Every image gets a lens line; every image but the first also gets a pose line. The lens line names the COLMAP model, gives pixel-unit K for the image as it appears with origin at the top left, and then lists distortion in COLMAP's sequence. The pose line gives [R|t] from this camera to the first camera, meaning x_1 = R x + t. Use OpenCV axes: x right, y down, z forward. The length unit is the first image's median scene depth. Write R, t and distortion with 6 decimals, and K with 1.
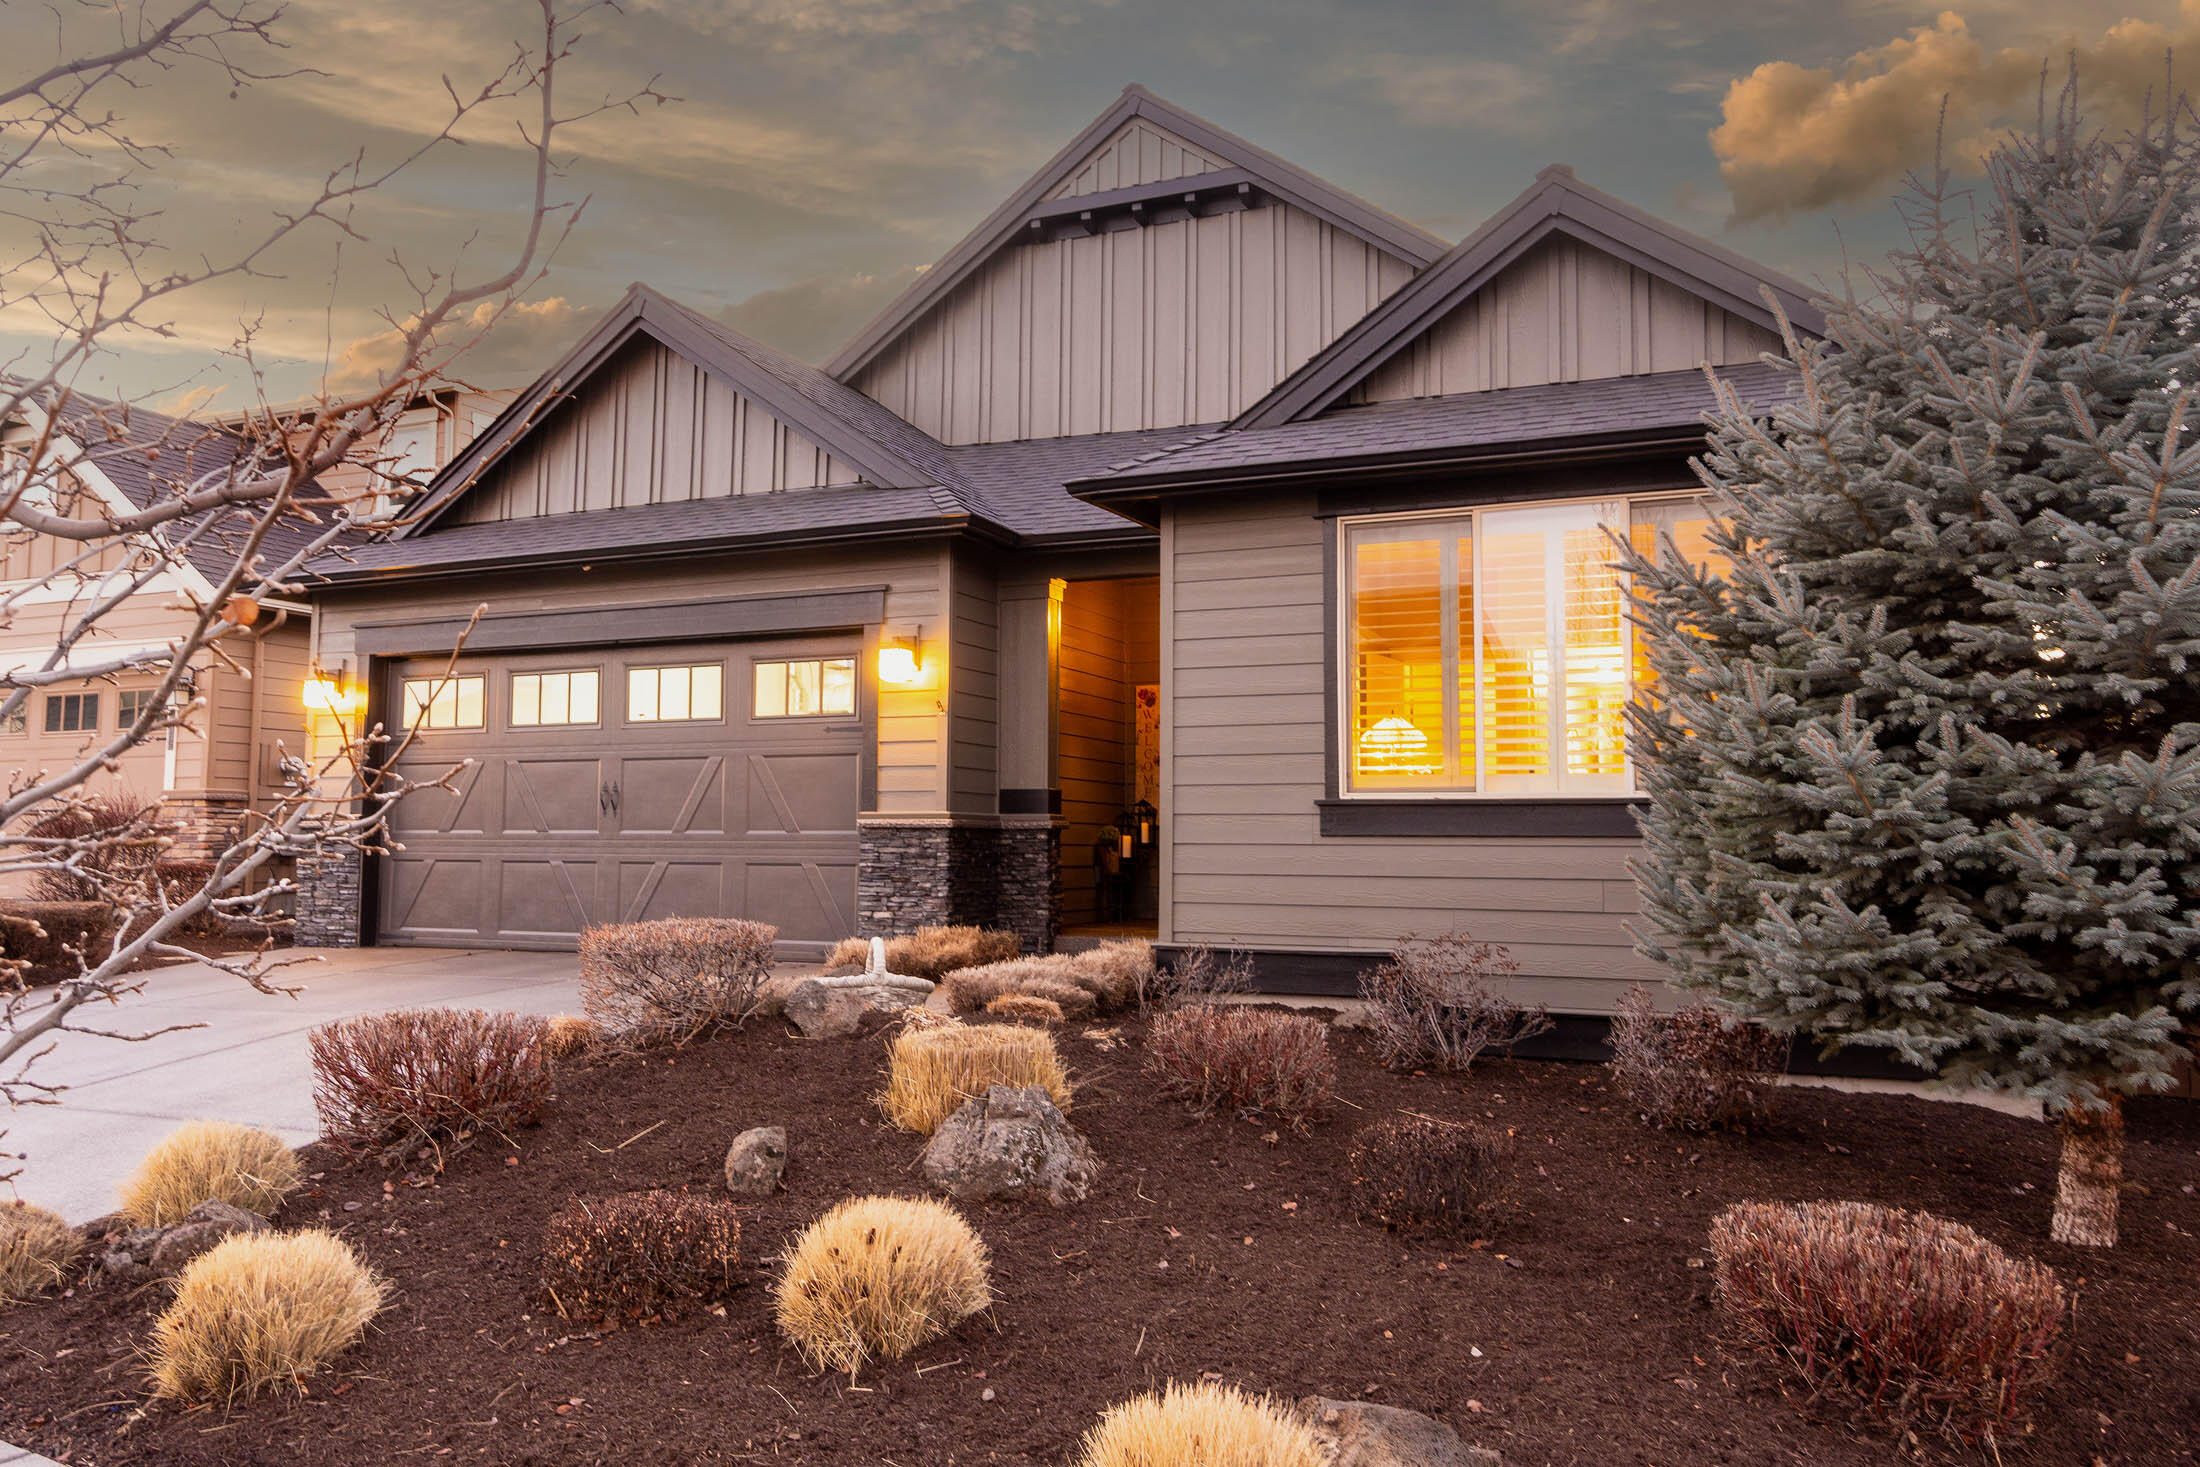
lens RADIAL K [[1608.8, 0, 1095.7], [0, 1608.8, 685.6], [0, 0, 1]] dist [0.001574, 0.000100]
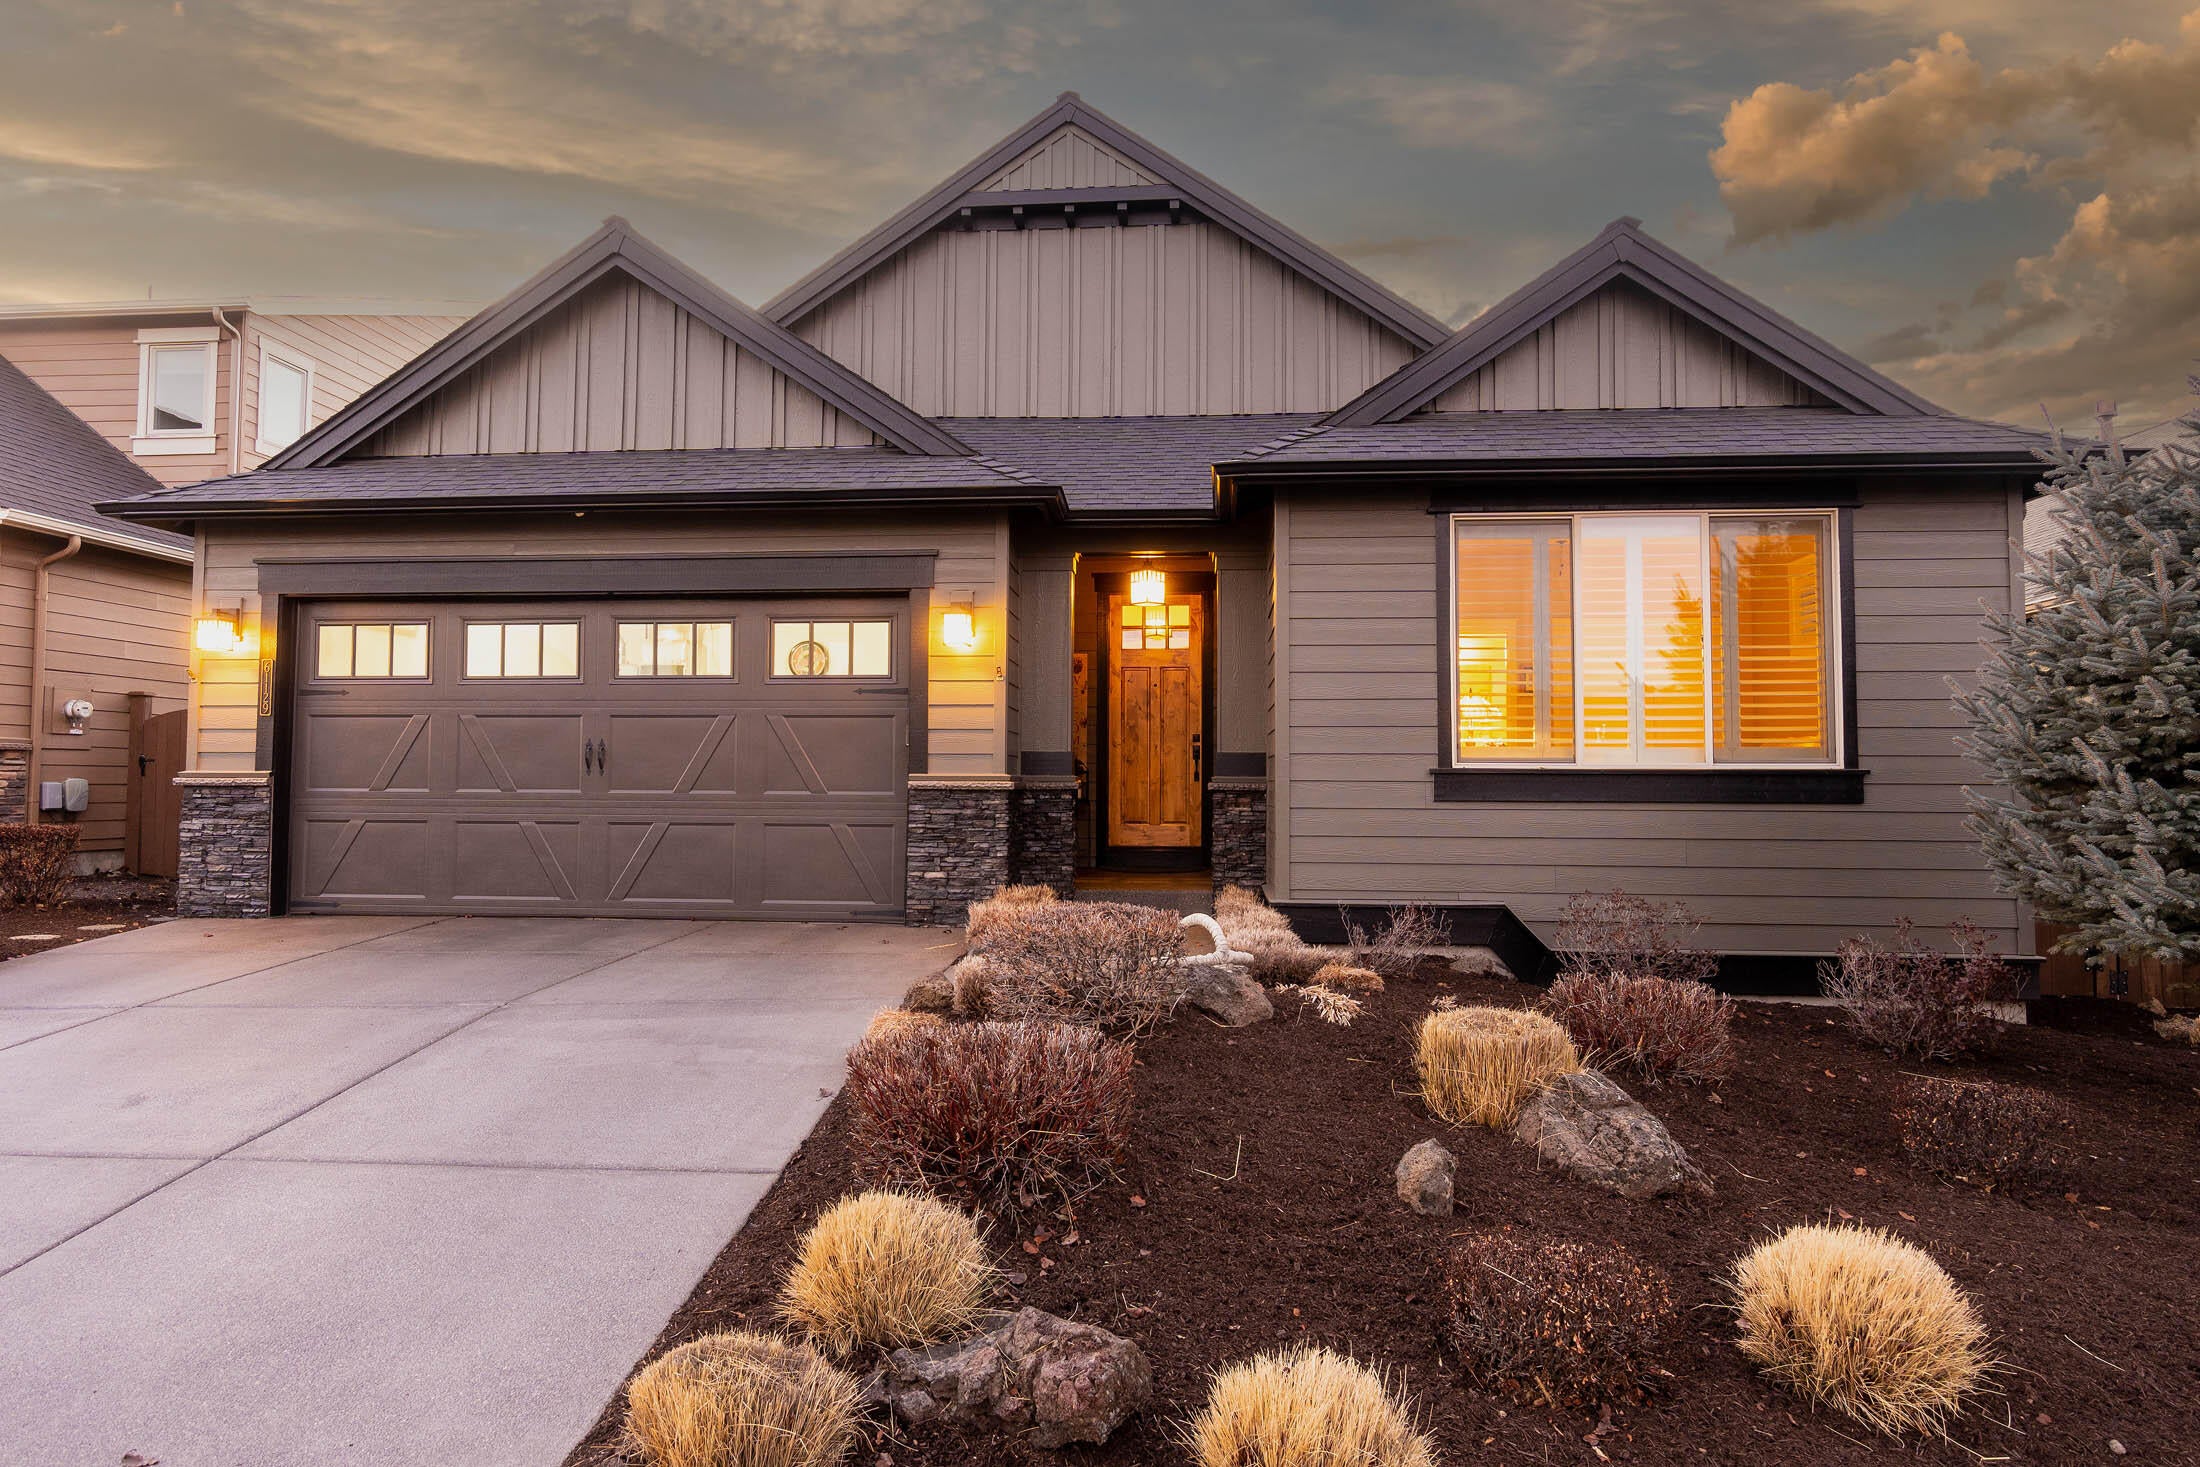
lens RADIAL K [[1344.3, 0, 1080.1], [0, 1344.3, 705.8], [0, 0, 1]] dist [-0.007666, -0.000635]
pose [[0.946200, 0.018421, 0.323058, -0.300716], [-0.032295, 0.998769, 0.037637, 0.000604], [-0.321967, -0.046045, 0.945630, 0.159844]]
